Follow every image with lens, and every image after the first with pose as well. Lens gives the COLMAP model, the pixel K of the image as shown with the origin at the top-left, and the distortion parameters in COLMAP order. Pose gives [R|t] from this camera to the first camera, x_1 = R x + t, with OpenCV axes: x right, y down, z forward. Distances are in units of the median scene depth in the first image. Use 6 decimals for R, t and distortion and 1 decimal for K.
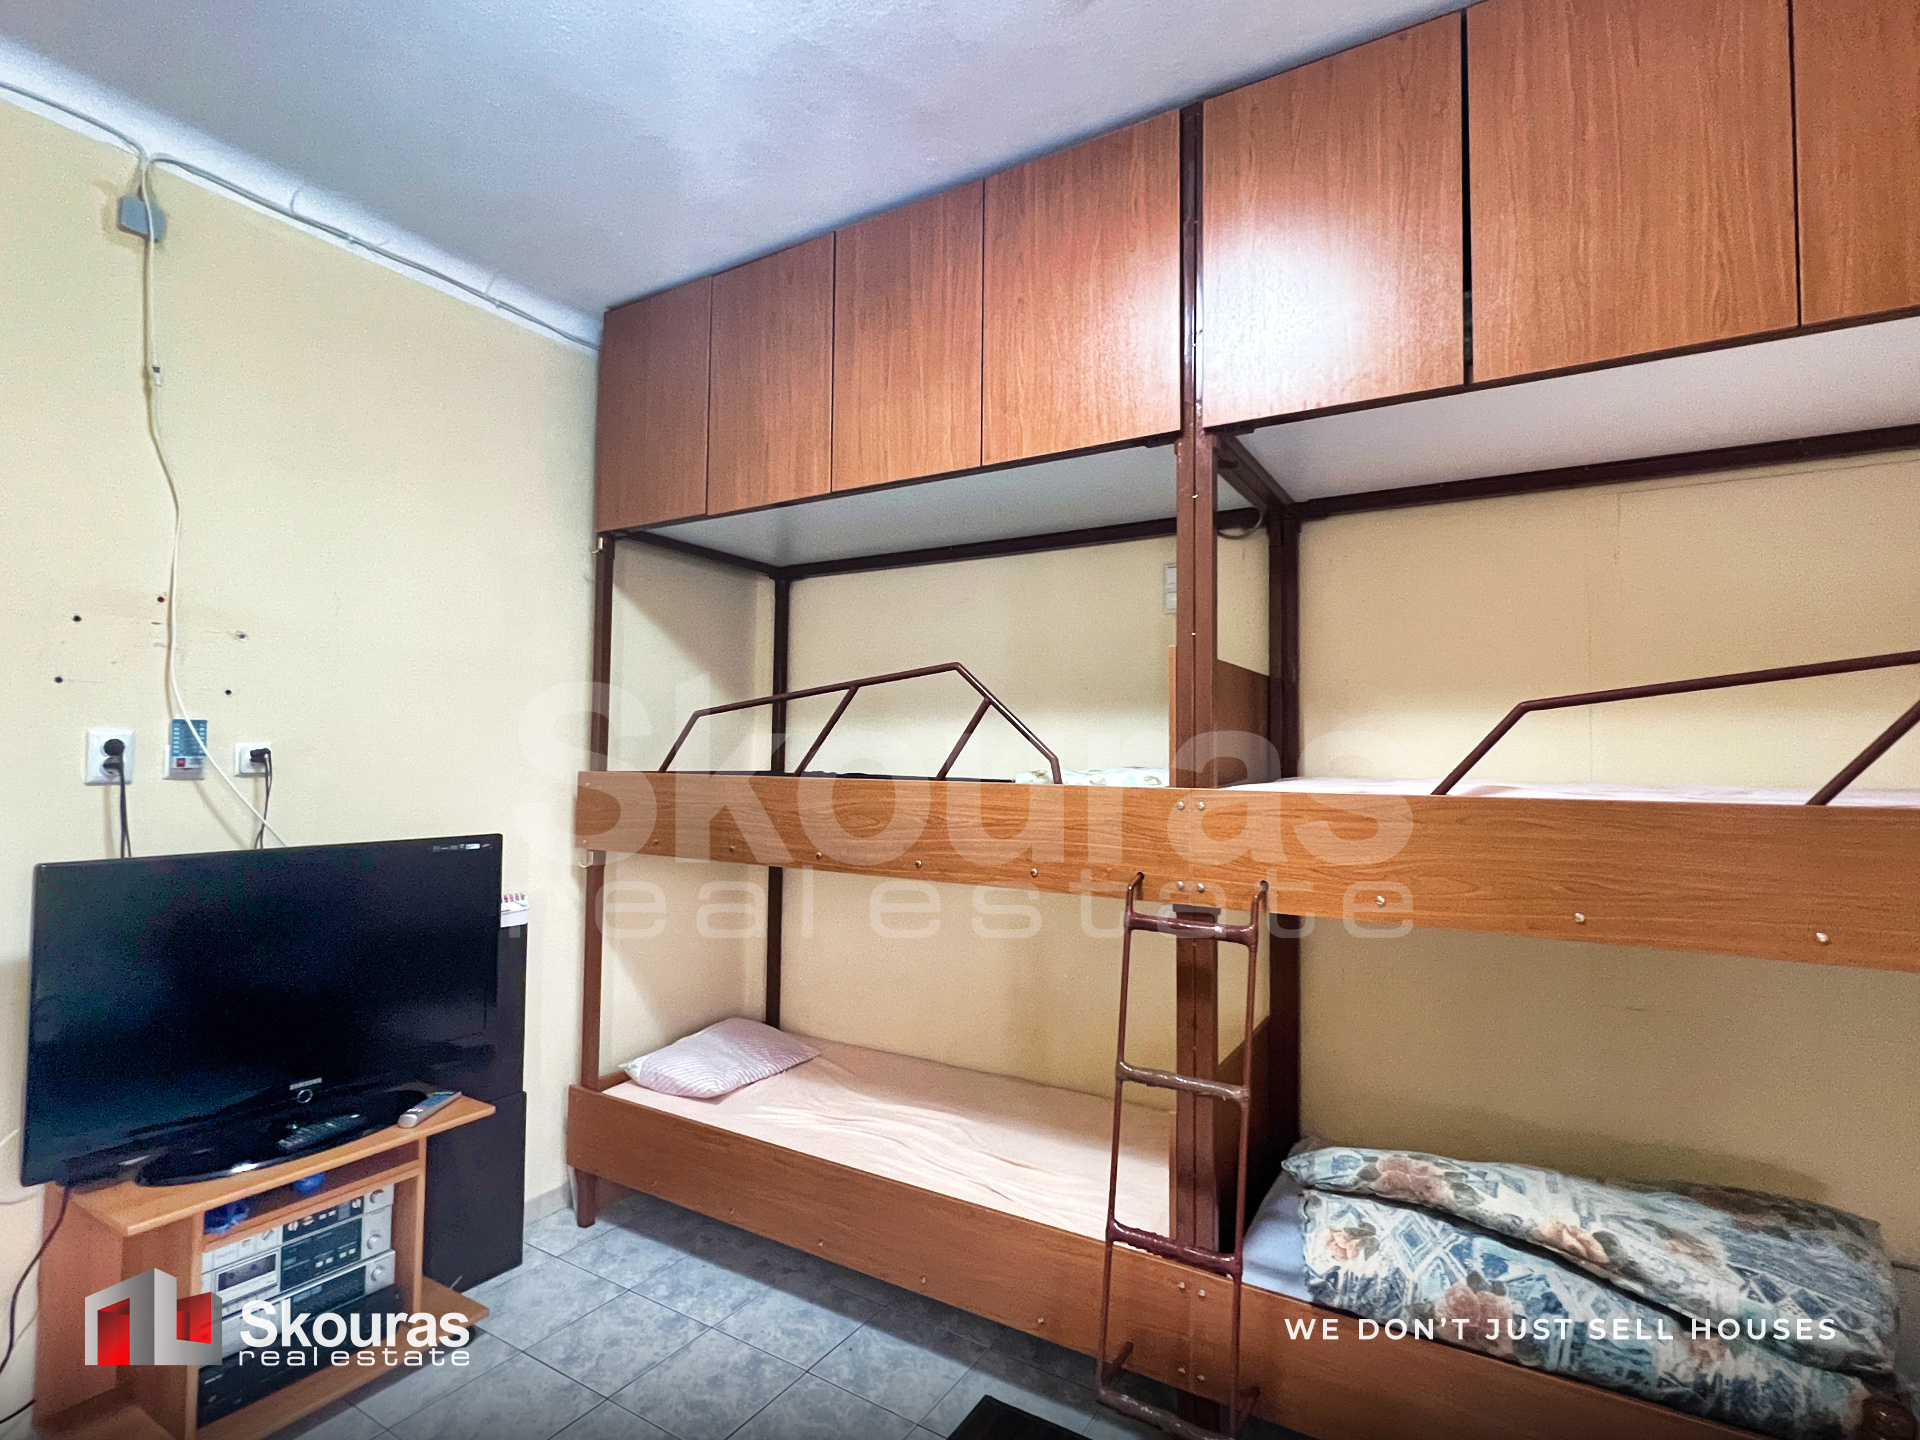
lens RADIAL K [[944.5, 0, 956.8], [0, 944.5, 718.5], [0, 0, 1]] dist [-0.002662, 0.001080]
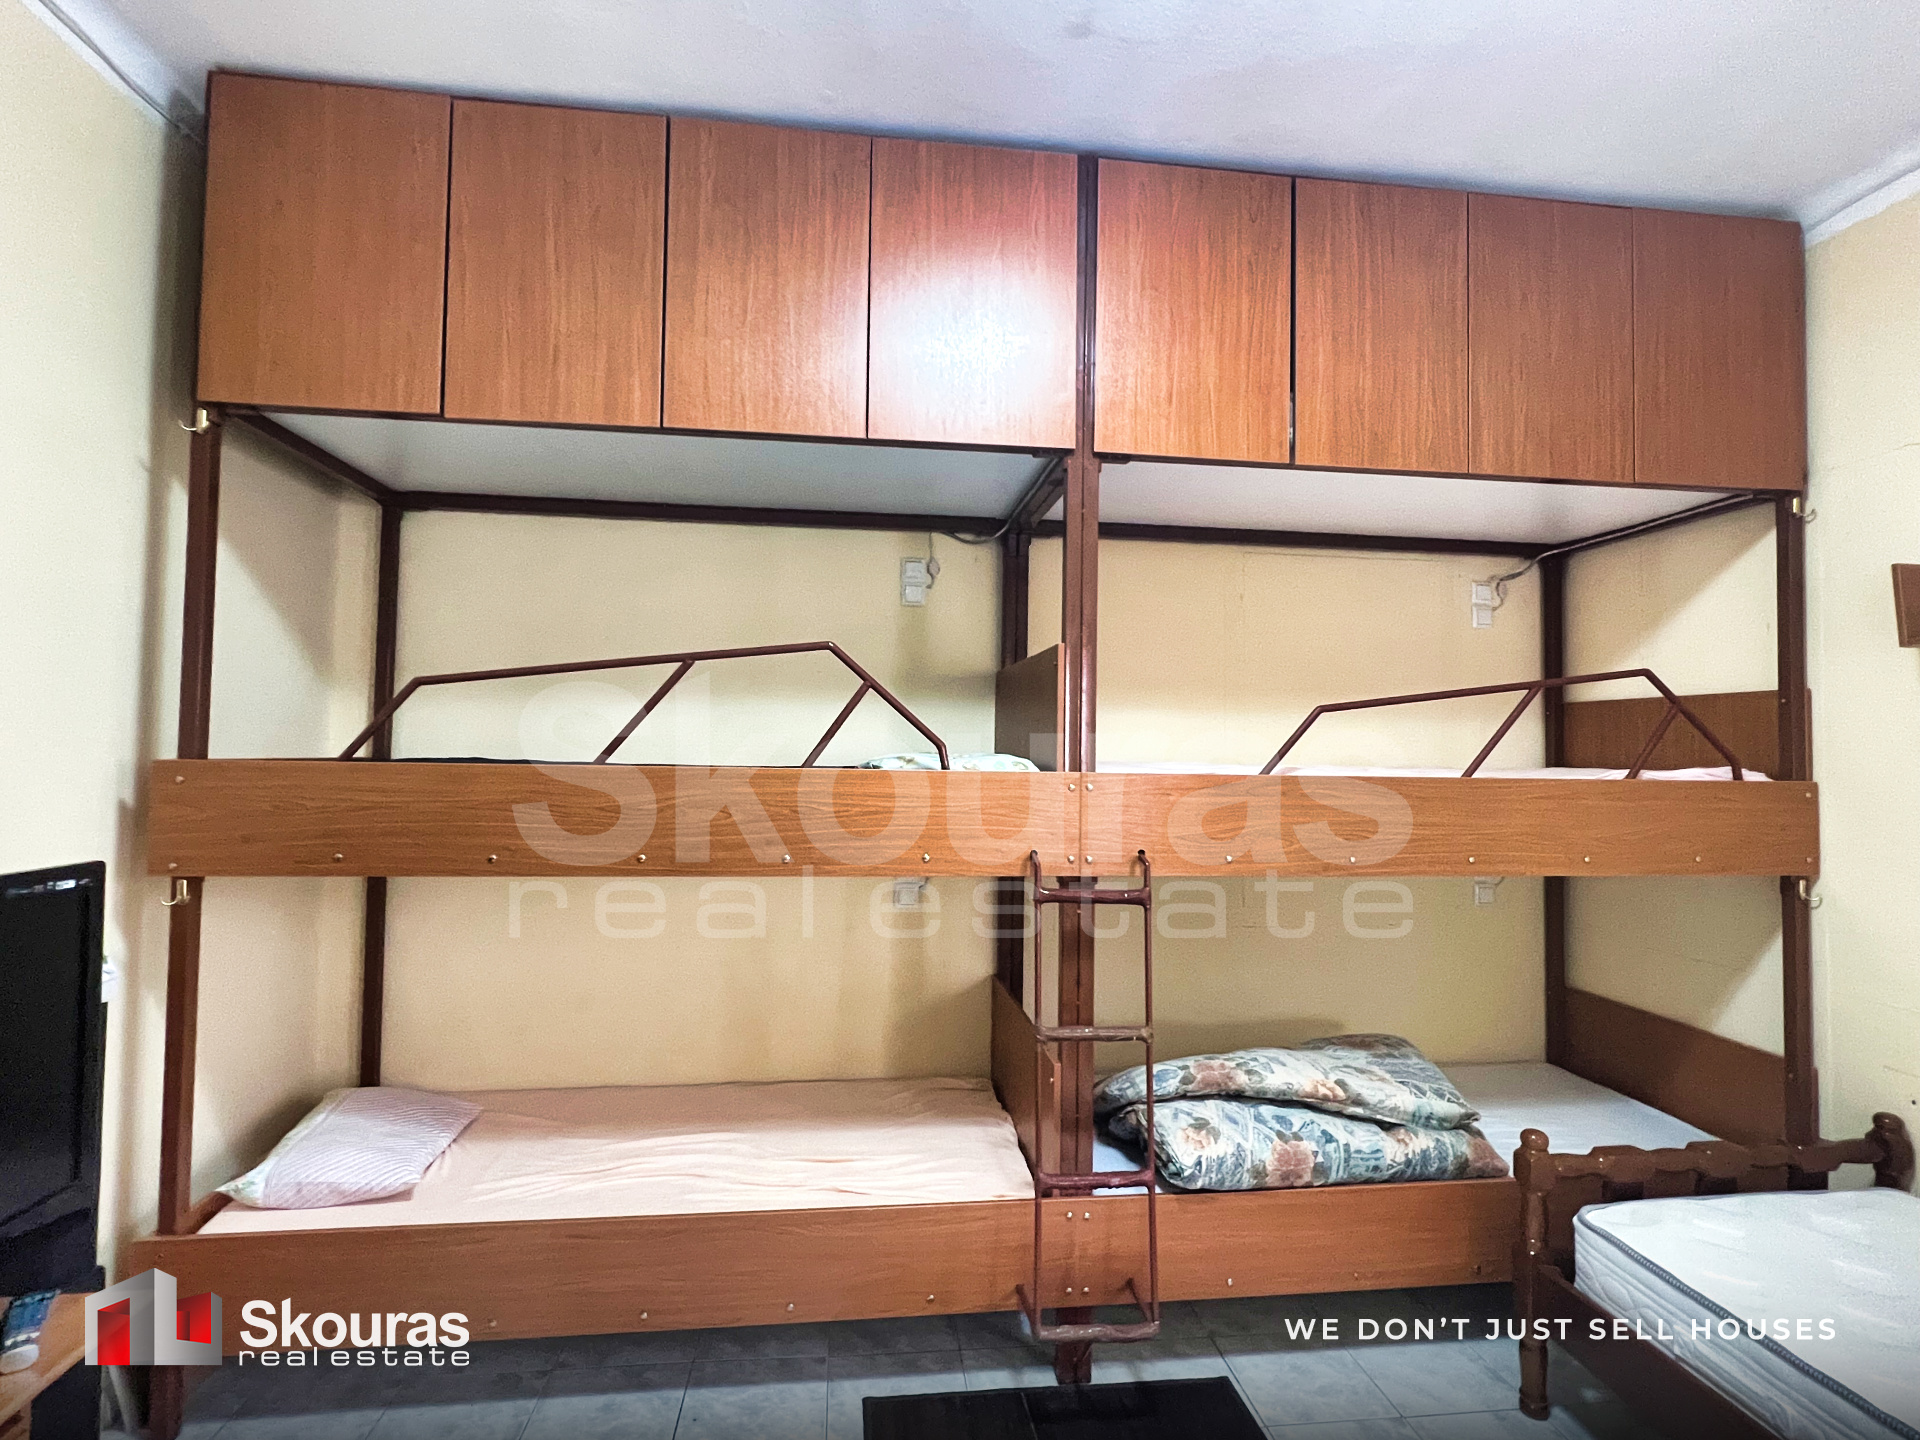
lens RADIAL K [[944.5, 0, 954.7], [0, 944.5, 718.7], [0, 0, 1]] dist [-0.002662, 0.001080]
pose [[0.783764, 0.020097, 0.620734, -0.591394], [-0.032952, 0.999414, 0.009249, 0.005263], [-0.620184, -0.027703, 0.783967, 0.227191]]
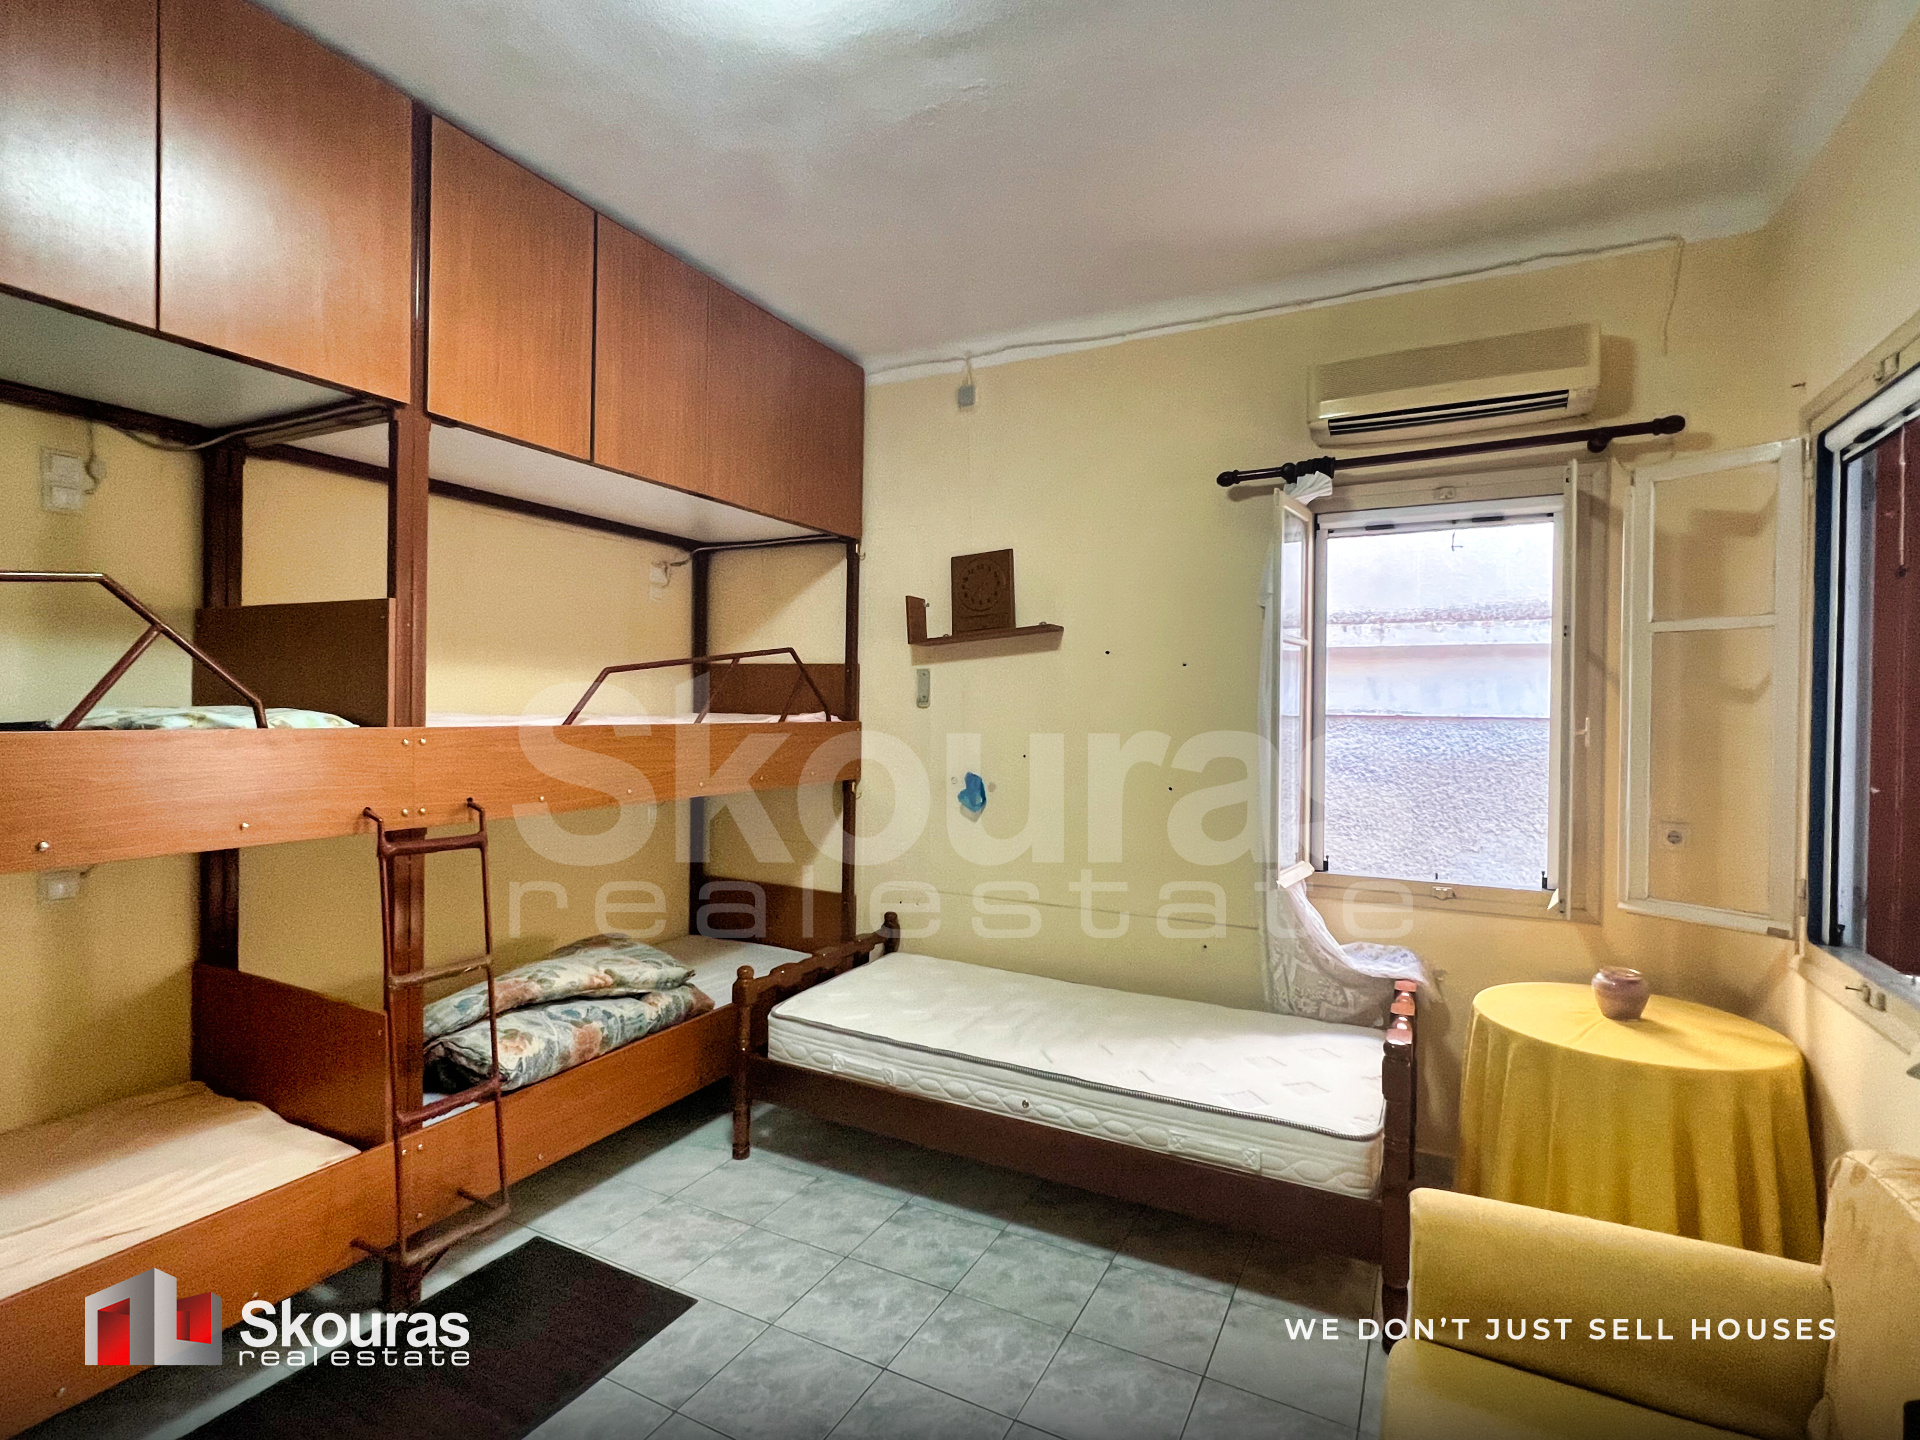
lens RADIAL K [[944.5, 0, 953.0], [0, 944.5, 717.0], [0, 0, 1]] dist [-0.002662, 0.001080]
pose [[-0.068018, -0.026081, 0.997343, -0.980089], [-0.062045, 0.997834, 0.021863, -0.003703], [-0.995753, -0.060393, -0.069489, 0.449408]]
